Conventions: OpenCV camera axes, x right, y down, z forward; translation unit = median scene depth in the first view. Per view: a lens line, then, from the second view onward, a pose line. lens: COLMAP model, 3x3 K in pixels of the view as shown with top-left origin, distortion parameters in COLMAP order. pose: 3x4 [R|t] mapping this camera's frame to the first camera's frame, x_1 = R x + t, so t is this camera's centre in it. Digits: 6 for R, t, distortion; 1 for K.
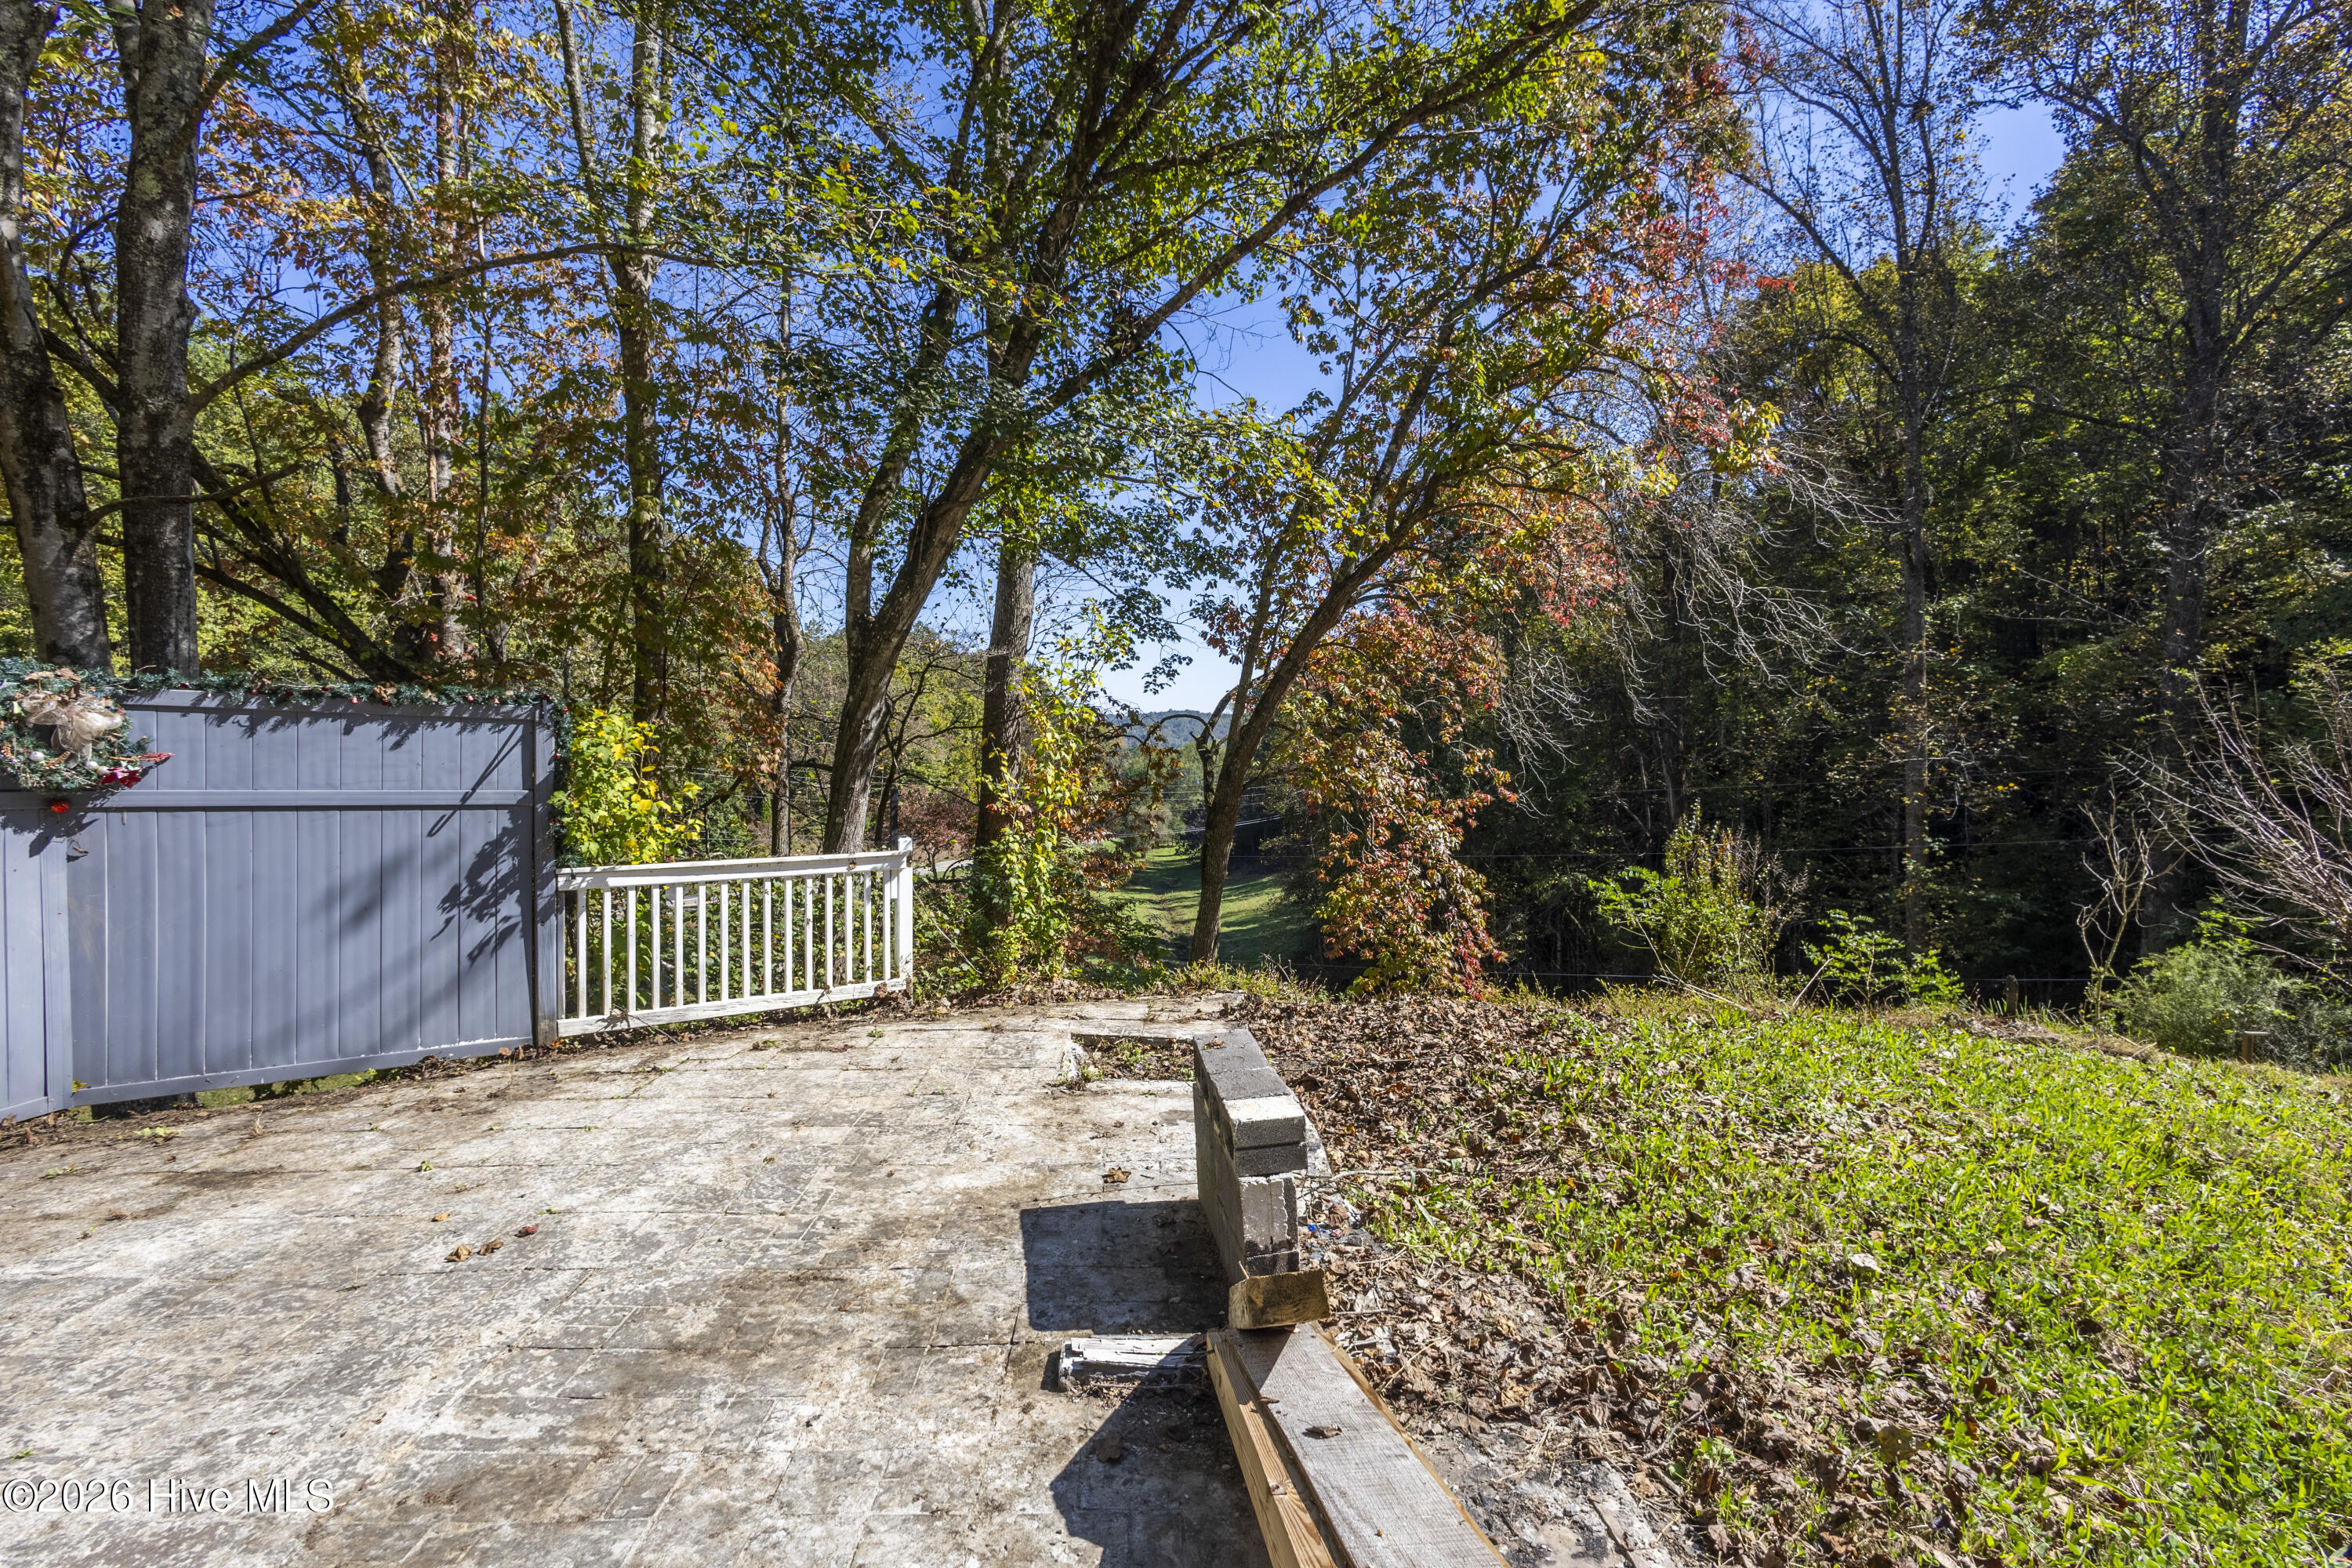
lens RADIAL K [[1069.5, 0, 1176.0], [0, 1069.5, 784.0], [0, 0, 1]] dist [0.012937, -0.007728]
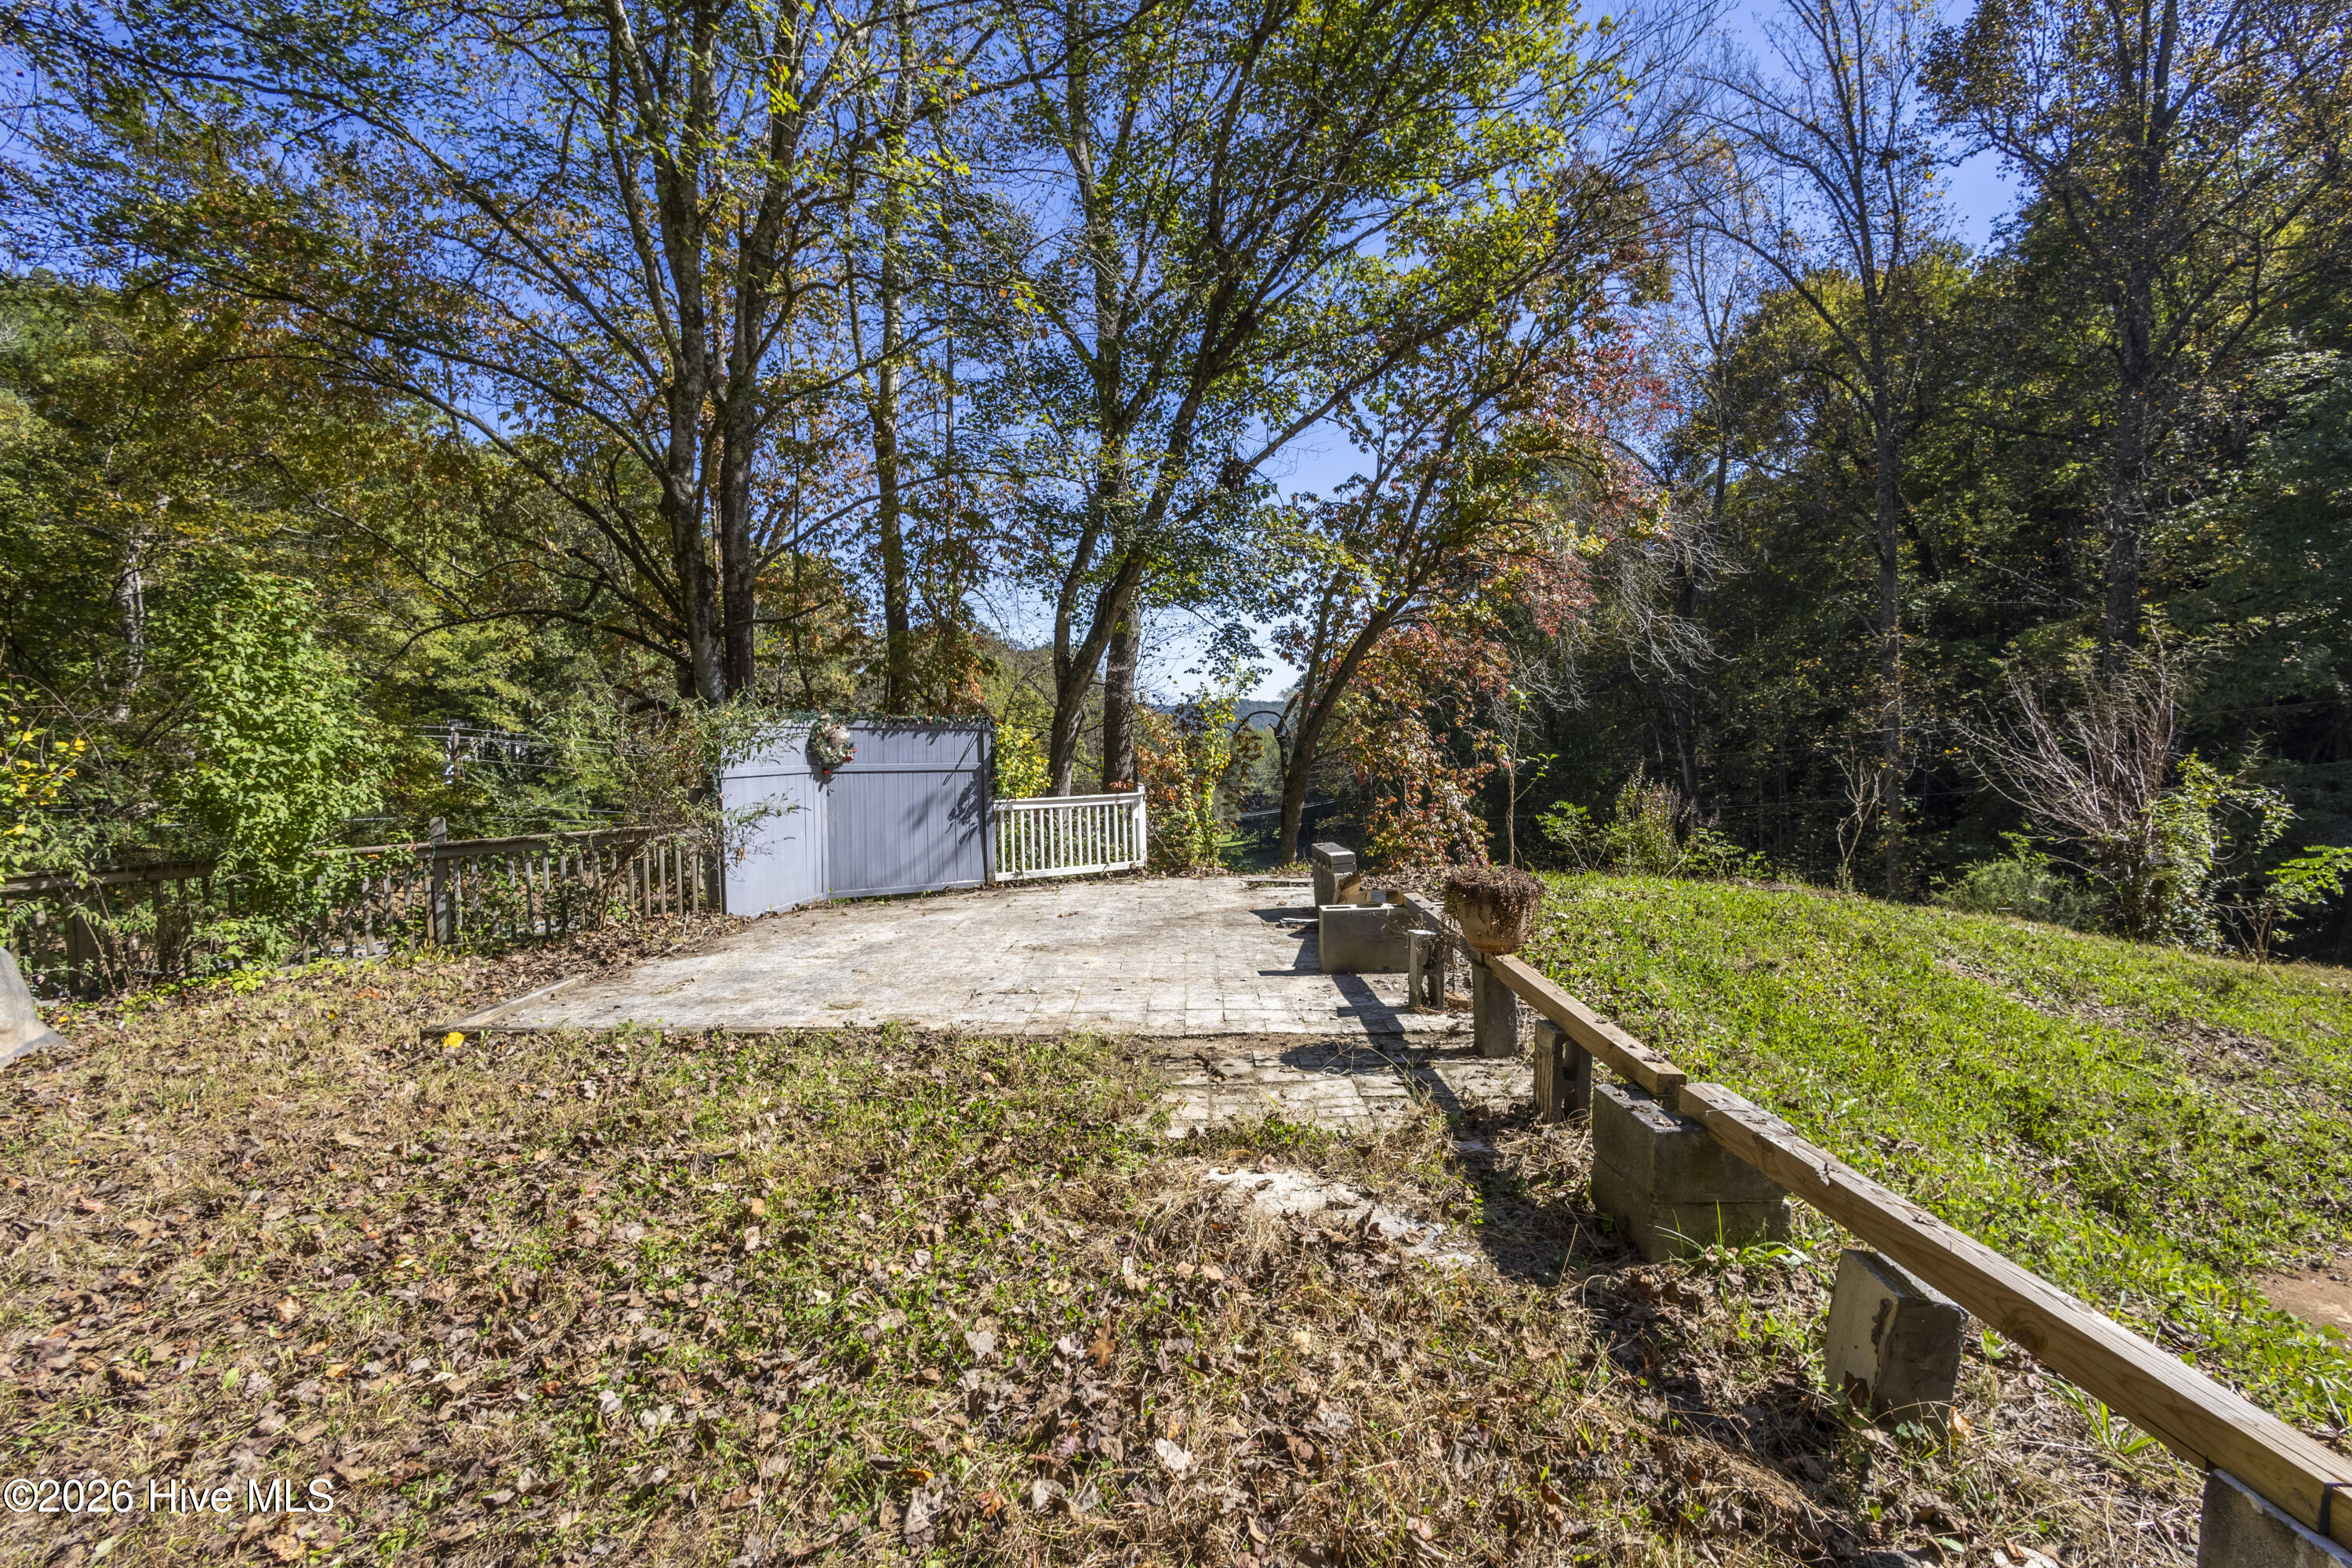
lens RADIAL K [[1069.5, 0, 1176.0], [0, 1069.5, 784.0], [0, 0, 1]] dist [0.012937, -0.007728]
pose [[0.998521, -0.023547, -0.048996, -0.045012], [0.024053, 0.999663, 0.009760, 0.013302], [0.048750, -0.010925, 0.998751, -0.400396]]
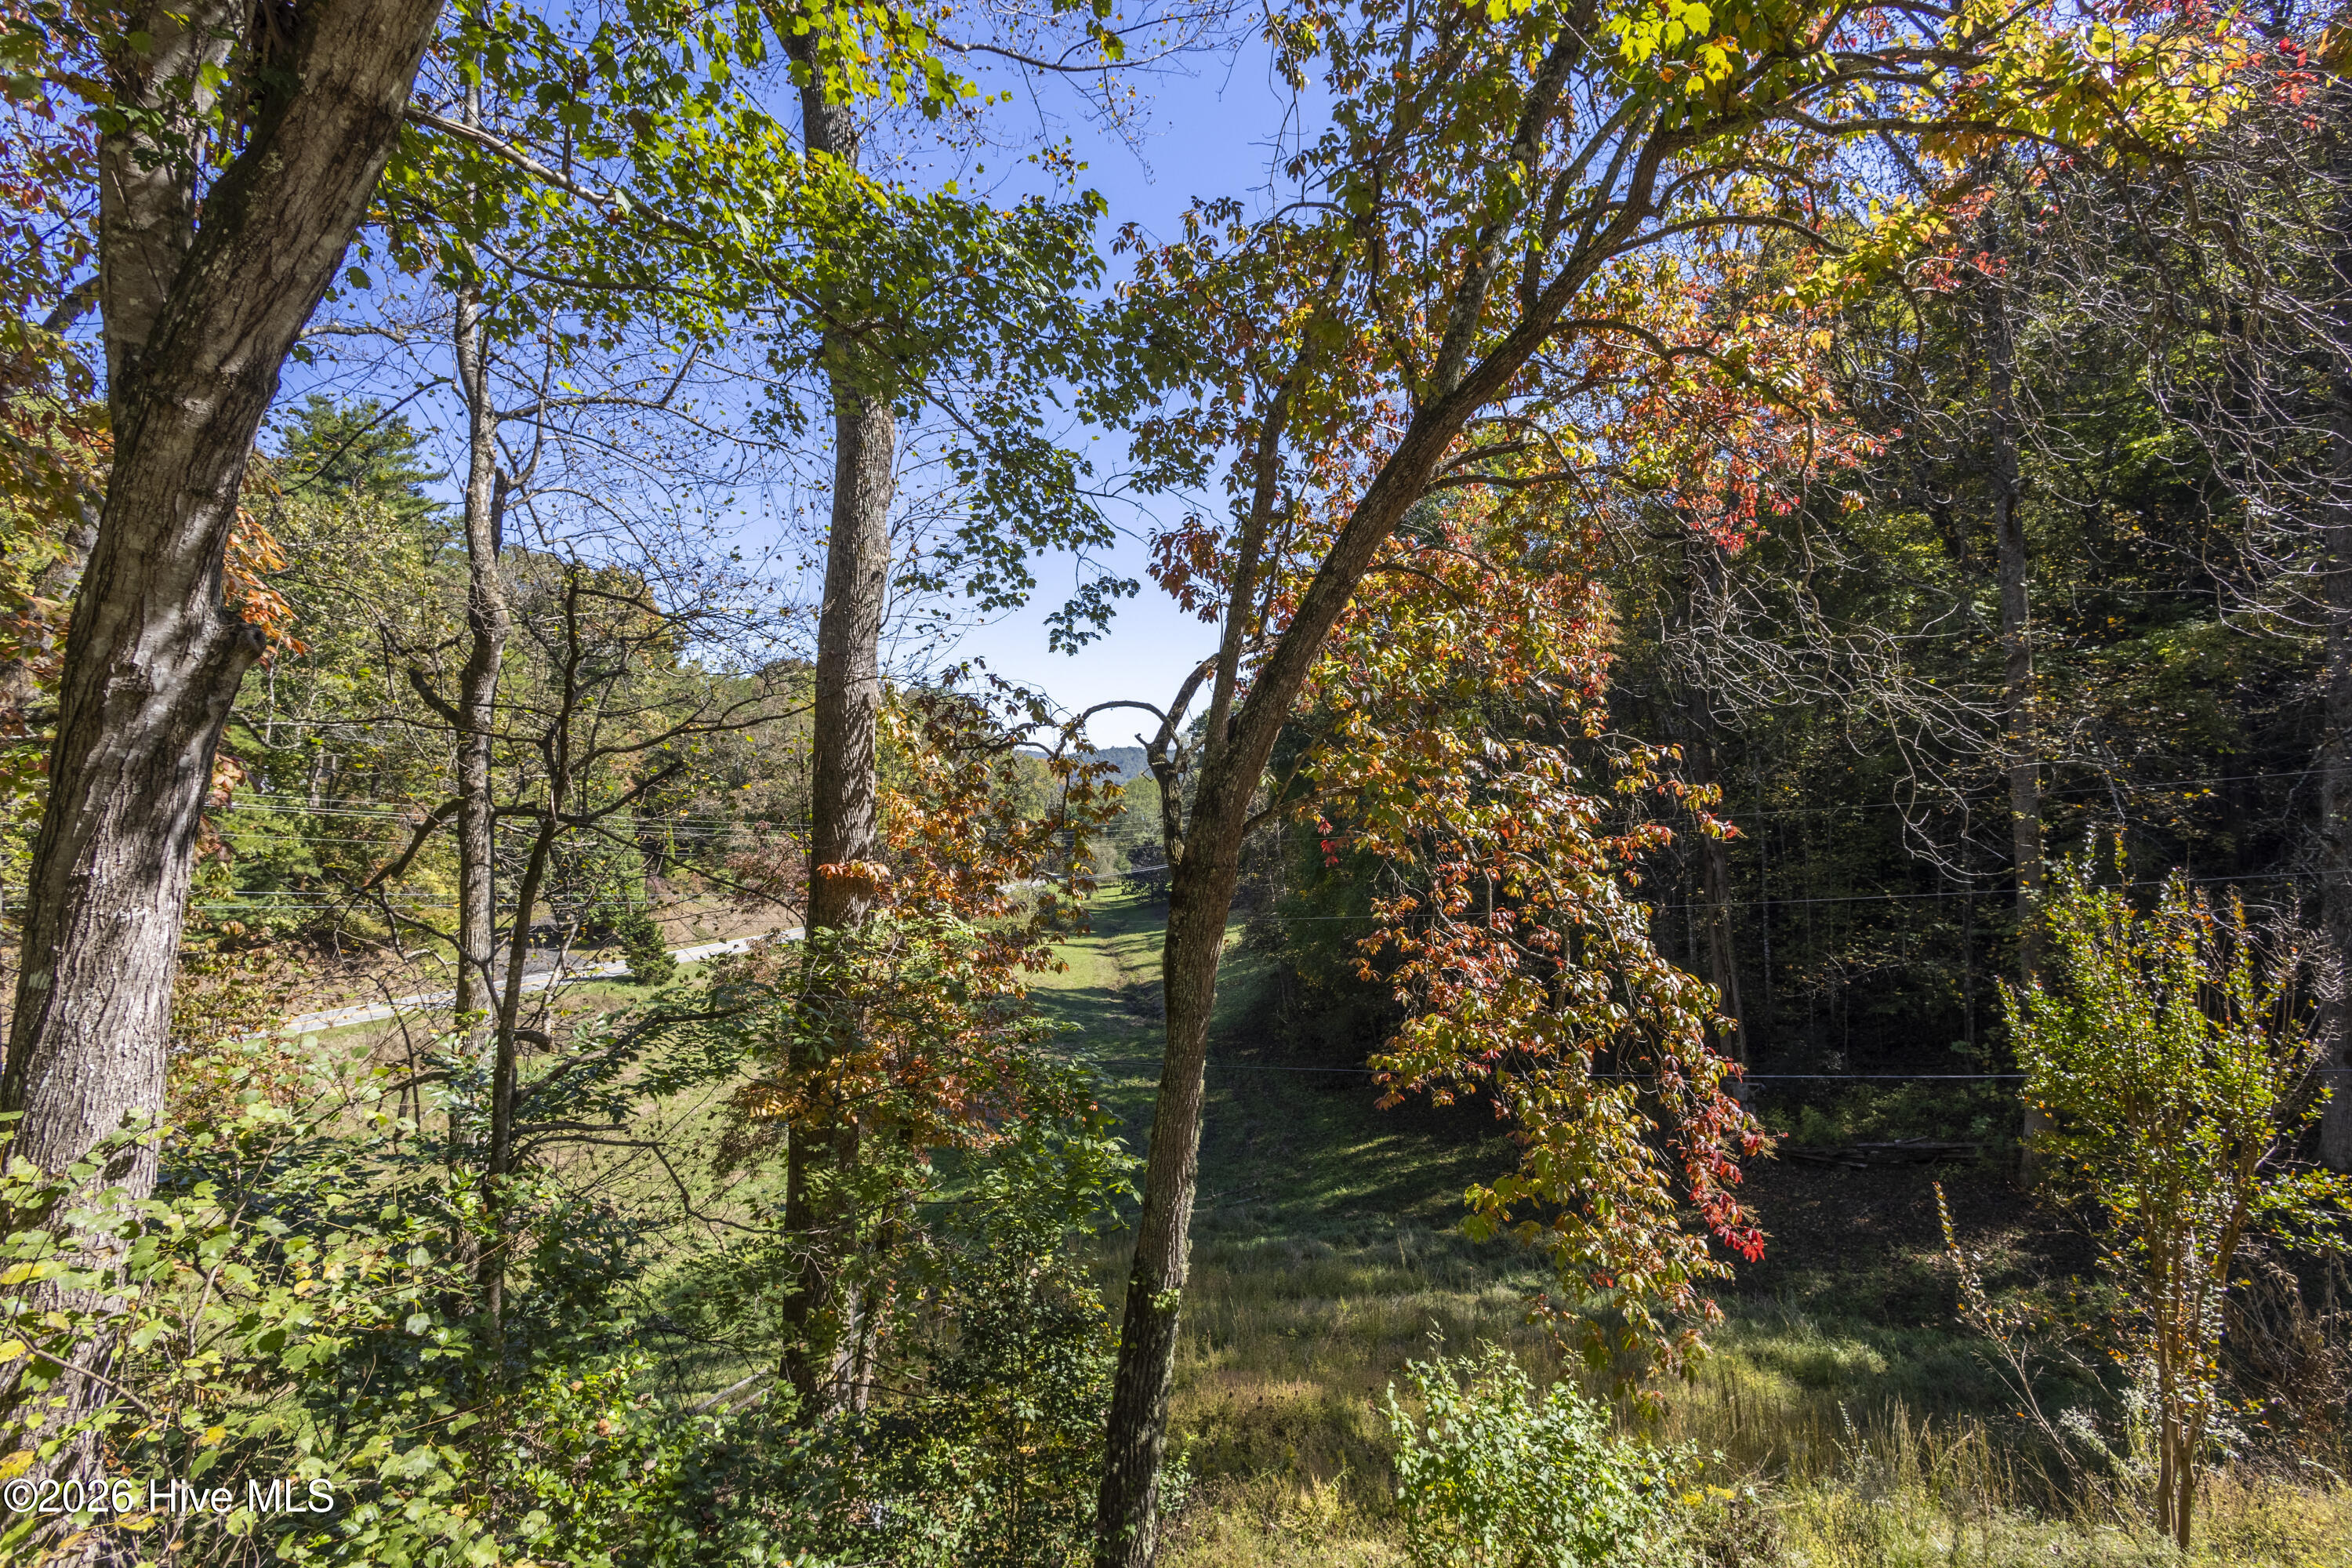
lens RADIAL K [[1069.5, 0, 1176.0], [0, 1069.5, 784.0], [0, 0, 1]] dist [0.012937, -0.007728]
pose [[0.998053, -0.031878, 0.053609, 0.002273], [0.033843, 0.998773, -0.036152, -0.000913], [-0.052391, 0.037896, 0.997907, 0.483214]]
